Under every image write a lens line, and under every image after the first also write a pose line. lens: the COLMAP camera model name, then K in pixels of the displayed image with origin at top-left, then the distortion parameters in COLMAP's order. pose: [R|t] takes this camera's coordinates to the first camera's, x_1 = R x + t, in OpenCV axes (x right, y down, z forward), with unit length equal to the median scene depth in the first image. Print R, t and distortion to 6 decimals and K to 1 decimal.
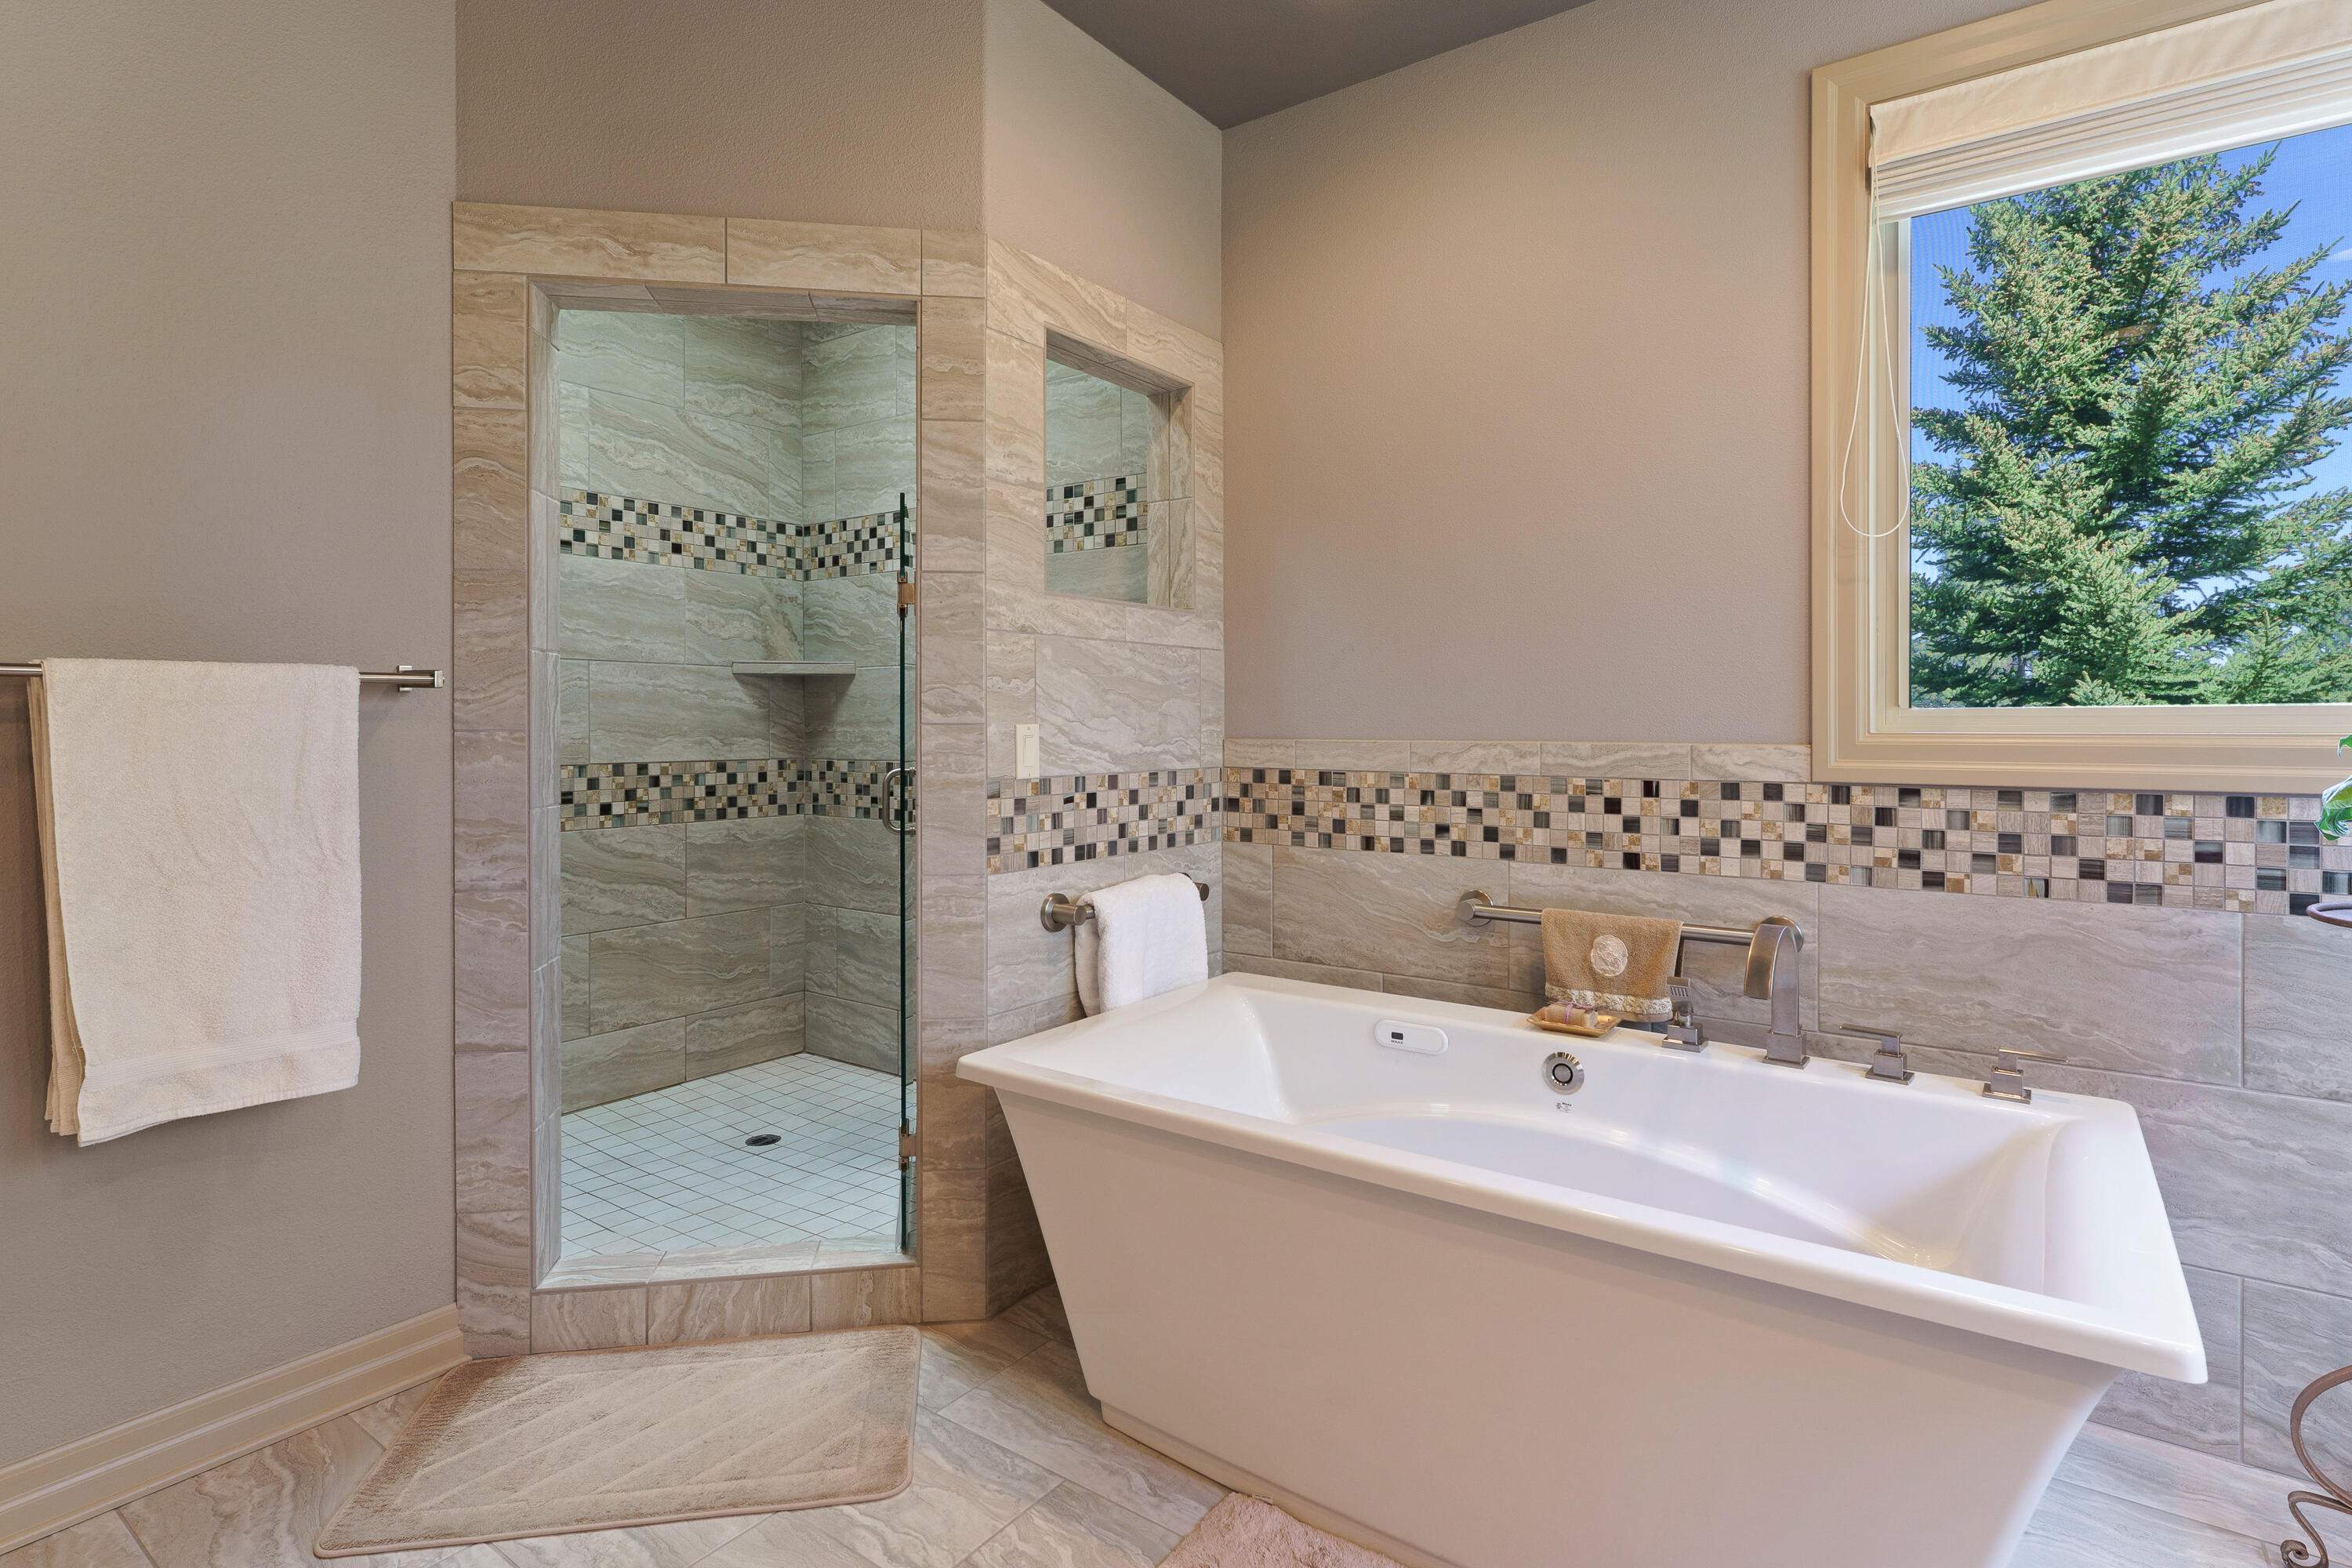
lens RADIAL K [[1179.8, 0, 1188.1], [0, 1179.8, 727.3], [0, 0, 1]] dist [-0.004193, -0.000644]
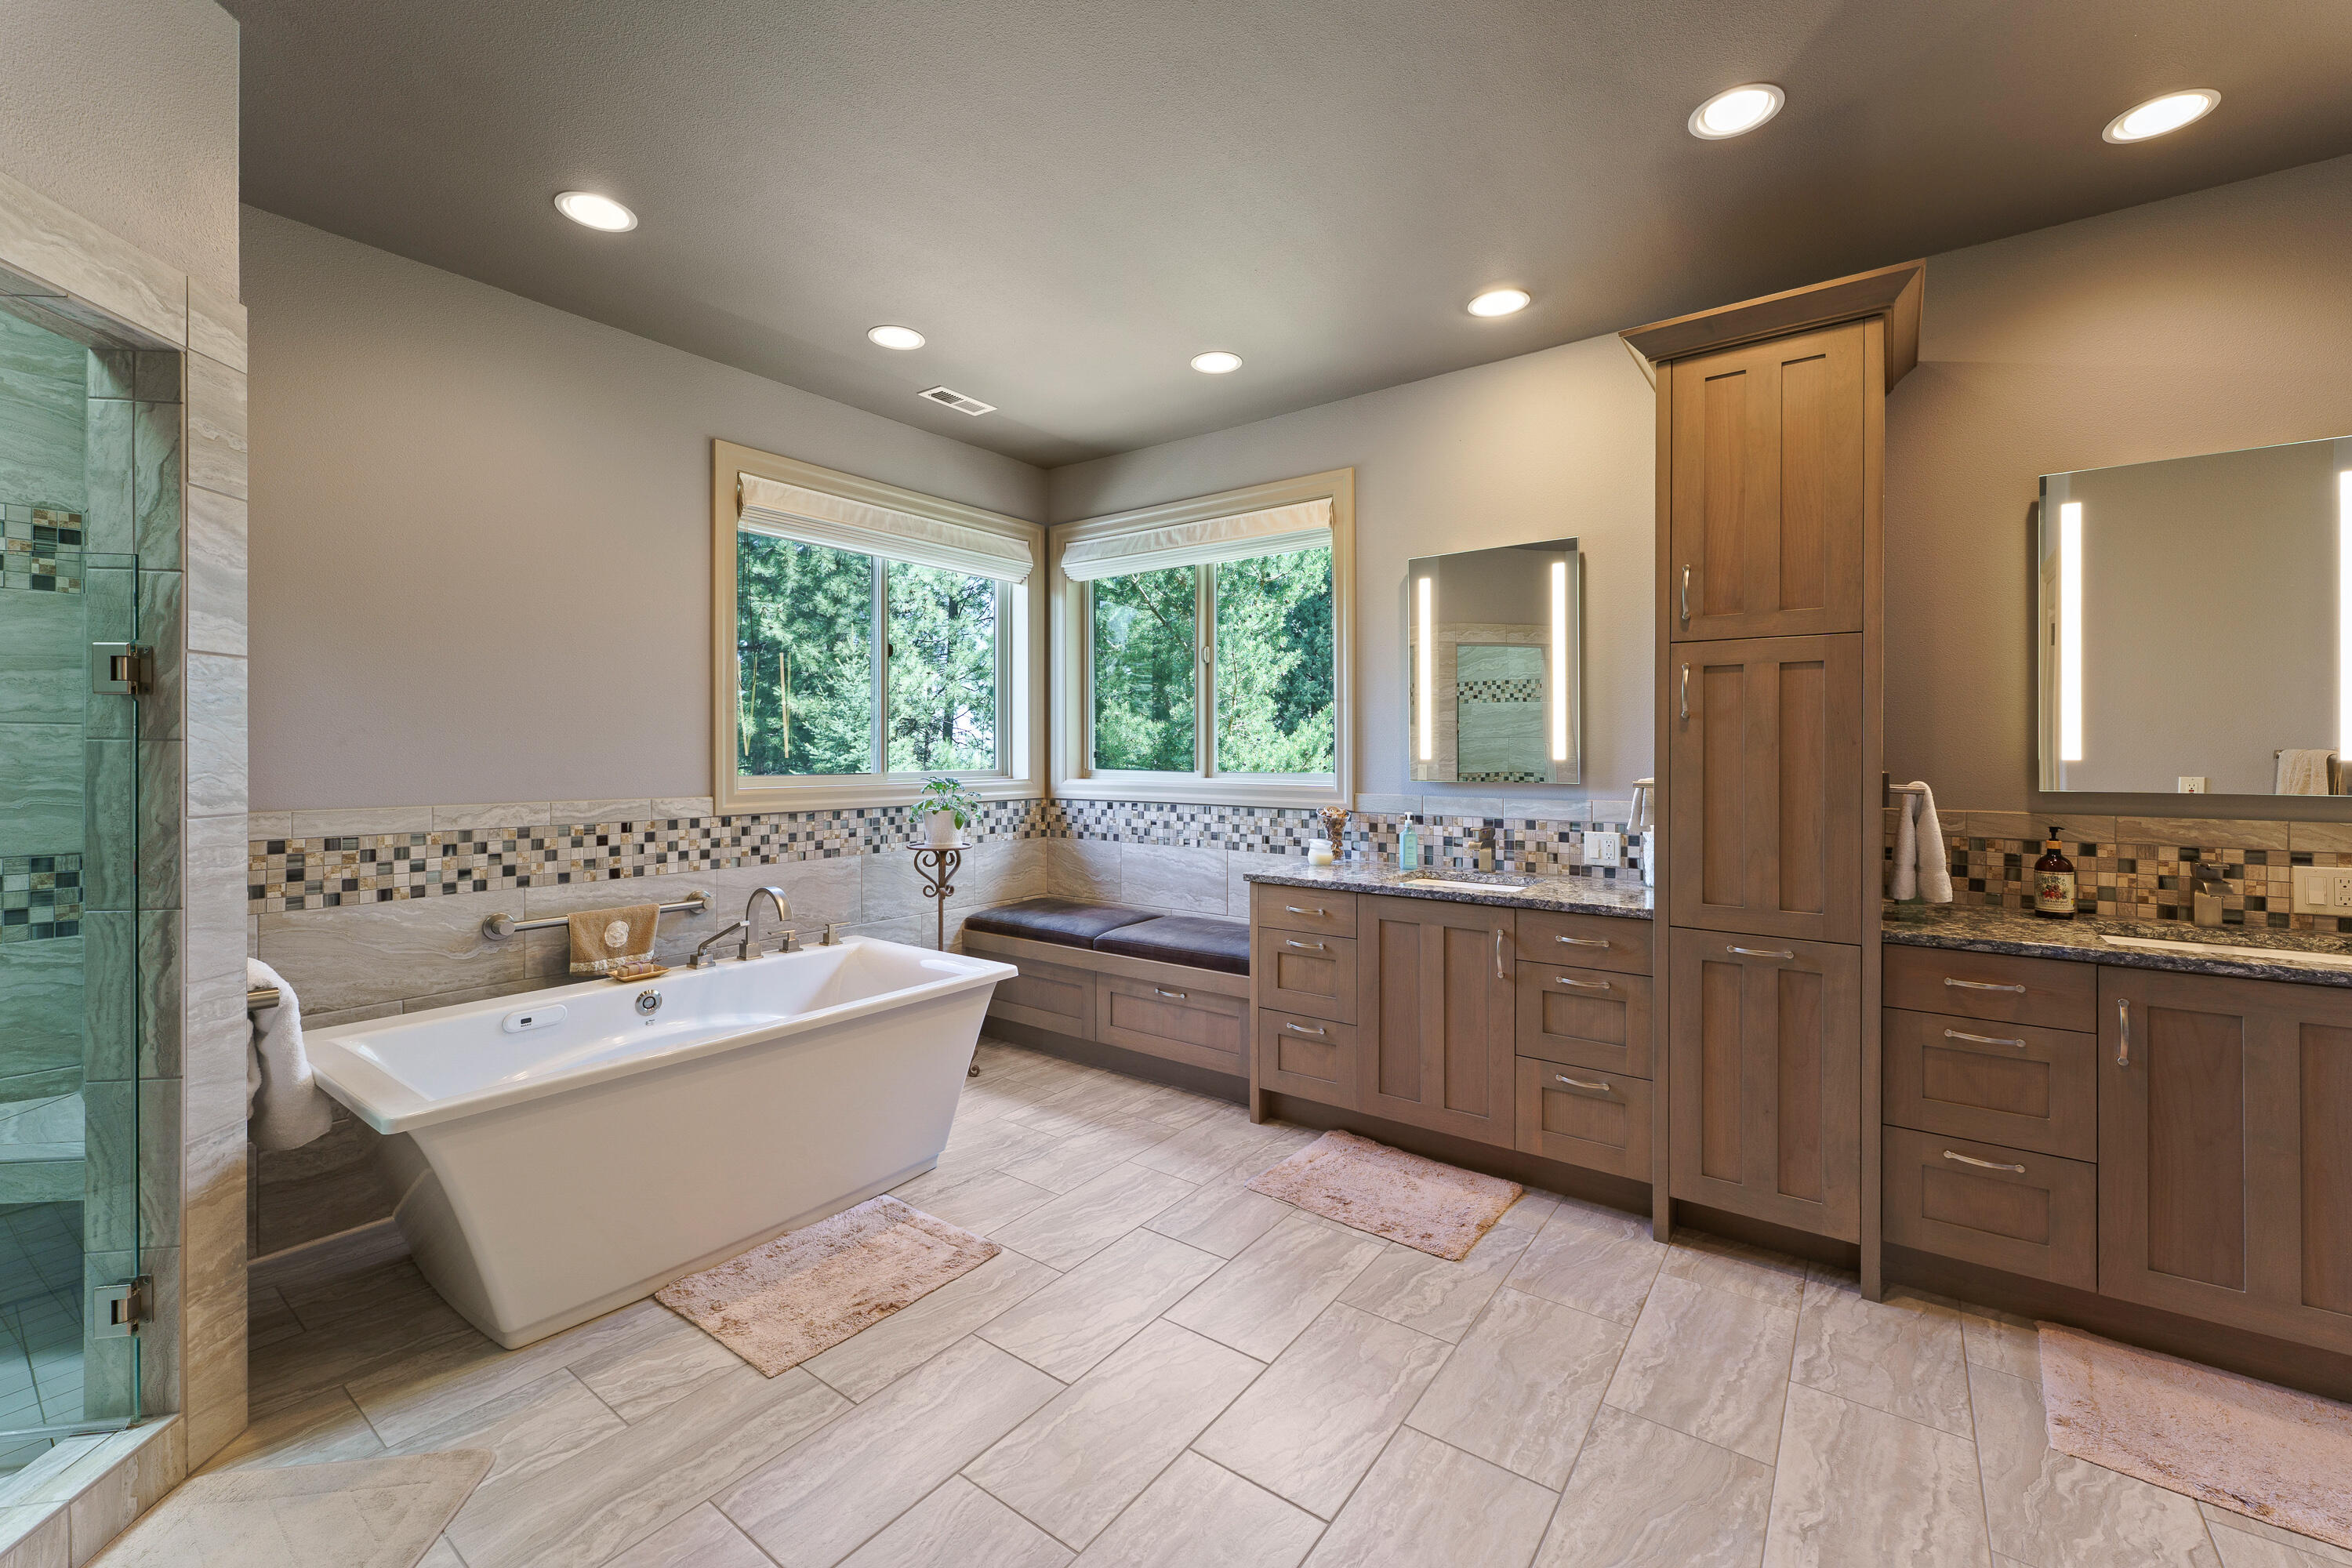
lens RADIAL K [[934.7, 0, 1179.9], [0, 934.7, 764.1], [0, 0, 1]] dist [0.002069, -0.000196]
pose [[0.025460, -0.011048, 0.999615, -0.893301], [0.001678, 0.999938, 0.011009, -0.049140], [-0.999674, 0.001397, 0.025477, 0.206995]]
